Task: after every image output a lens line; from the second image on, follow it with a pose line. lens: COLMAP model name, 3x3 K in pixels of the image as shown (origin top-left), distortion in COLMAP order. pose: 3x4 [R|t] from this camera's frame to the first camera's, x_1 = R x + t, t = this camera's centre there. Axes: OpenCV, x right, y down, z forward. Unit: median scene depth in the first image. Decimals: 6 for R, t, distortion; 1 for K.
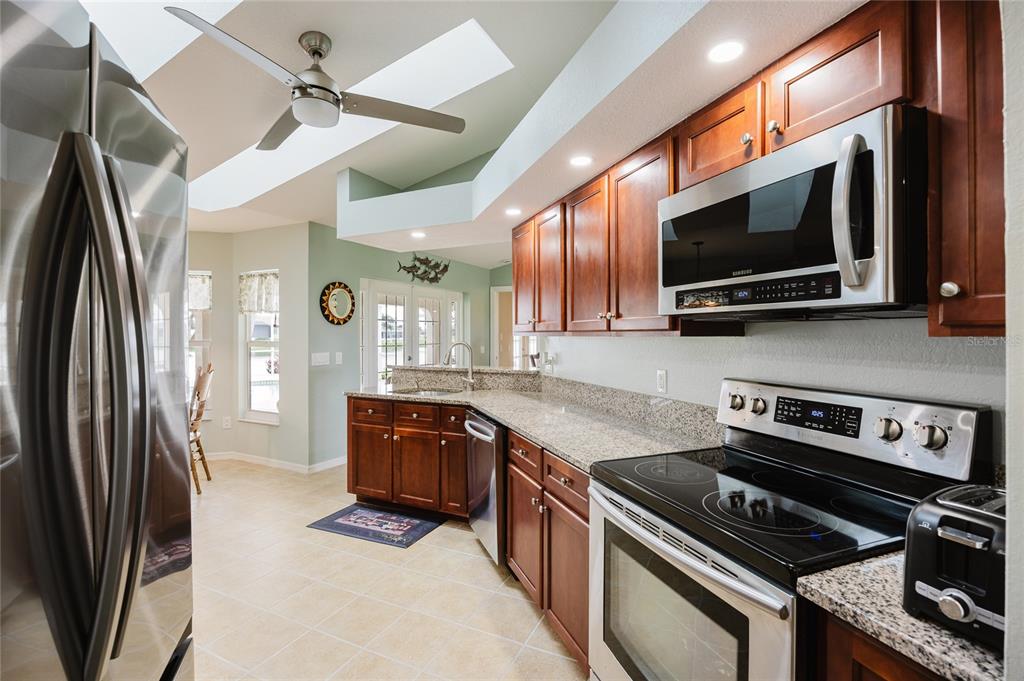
lens RADIAL K [[467.0, 0, 519.4], [0, 467.0, 335.7], [0, 0, 1]] dist [-0.013723, 0.000556]
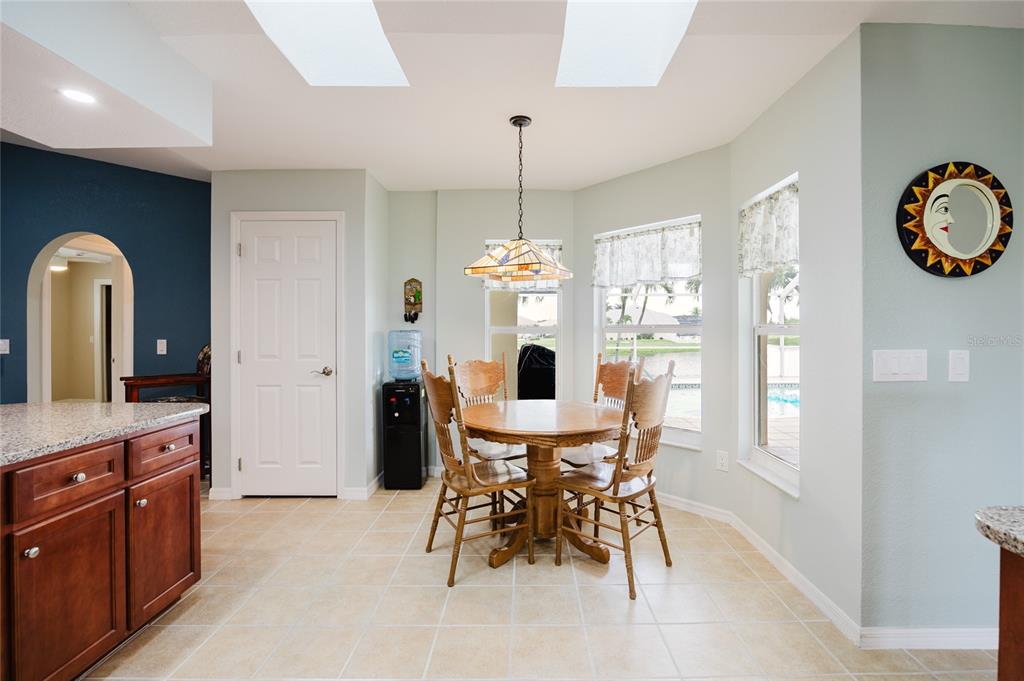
lens RADIAL K [[467.0, 0, 517.9], [0, 467.0, 332.3], [0, 0, 1]] dist [-0.013723, 0.000556]
pose [[0.433560, 0.004727, -0.901112, -0.211203], [0.007531, 0.999932, 0.008869, 0.015941], [0.901093, -0.010631, 0.433495, 0.532318]]
